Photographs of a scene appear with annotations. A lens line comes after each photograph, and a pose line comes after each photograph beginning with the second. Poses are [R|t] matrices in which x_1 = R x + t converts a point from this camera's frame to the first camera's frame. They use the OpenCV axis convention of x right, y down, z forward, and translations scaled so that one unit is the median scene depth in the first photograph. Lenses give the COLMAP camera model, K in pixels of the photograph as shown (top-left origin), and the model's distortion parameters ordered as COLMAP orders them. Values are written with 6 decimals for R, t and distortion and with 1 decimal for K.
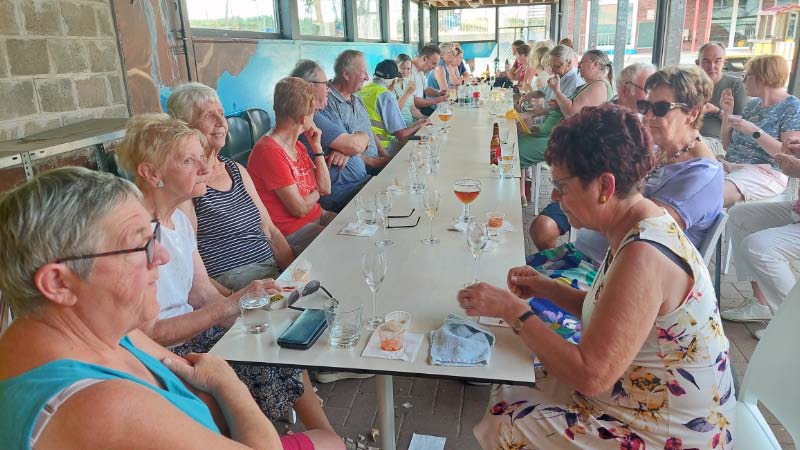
lens RADIAL K [[576.7, 0, 400.0], [0, 576.7, 225.0], [0, 0, 1]] dist [0.078834, -0.092187]
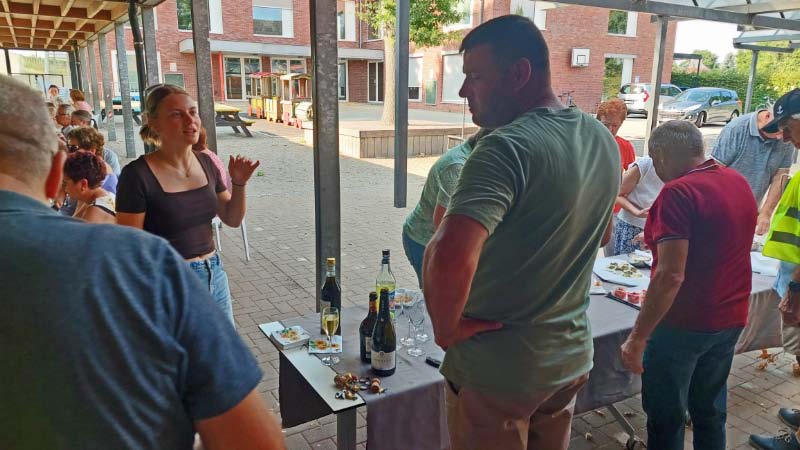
lens RADIAL K [[576.7, 0, 400.0], [0, 576.7, 225.0], [0, 0, 1]] dist [0.078834, -0.092187]
pose [[0.738444, -0.086302, 0.668769, -0.035532], [0.129082, 0.991527, -0.014579, 0.033631], [-0.661844, 0.097092, 0.743327, -0.182944]]
